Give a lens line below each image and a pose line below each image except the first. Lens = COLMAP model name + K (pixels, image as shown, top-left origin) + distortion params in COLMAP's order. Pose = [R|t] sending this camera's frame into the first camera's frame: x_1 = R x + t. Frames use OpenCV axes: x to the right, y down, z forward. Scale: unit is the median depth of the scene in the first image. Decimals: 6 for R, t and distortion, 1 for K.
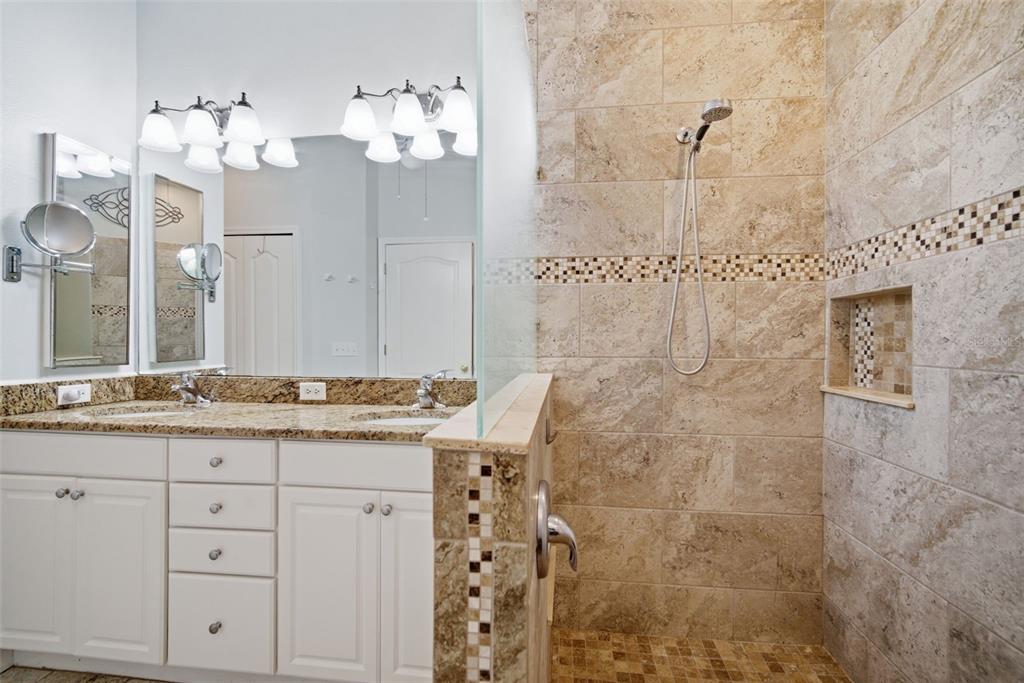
lens RADIAL K [[452.1, 0, 509.3], [0, 452.1, 342.6], [0, 0, 1]] dist [-0.008851, 0.002031]
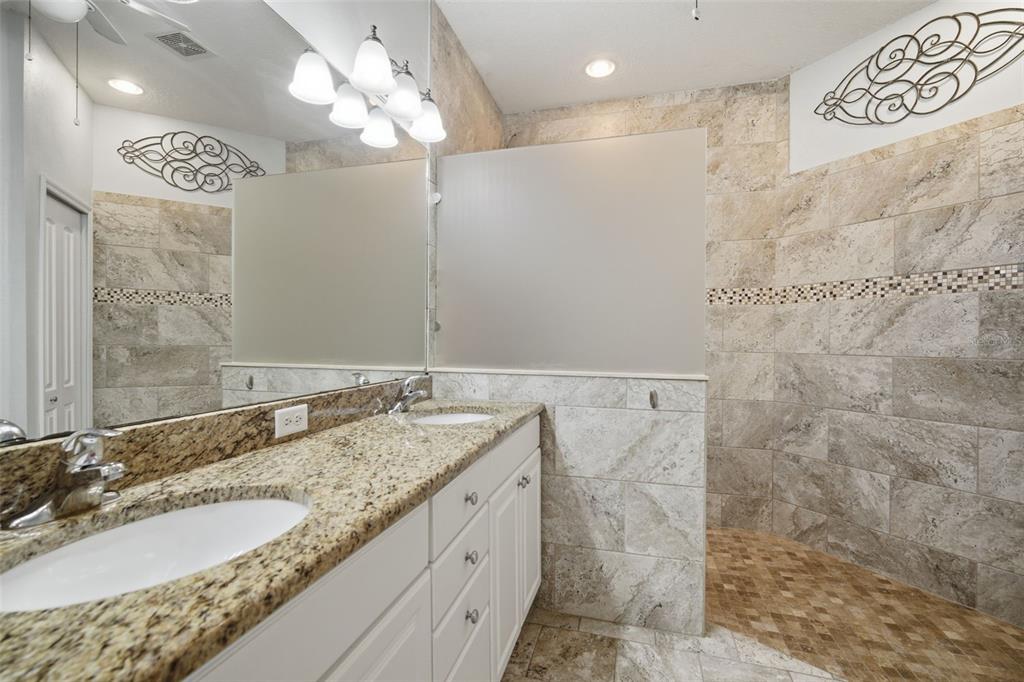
lens RADIAL K [[452.1, 0, 510.4], [0, 452.1, 339.3], [0, 0, 1]] dist [-0.008851, 0.002031]
pose [[0.139978, 0.000179, 0.990155, -1.027935], [0.002828, 0.999996, -0.000581, -0.007161], [-0.990151, 0.002882, 0.139977, 0.596448]]
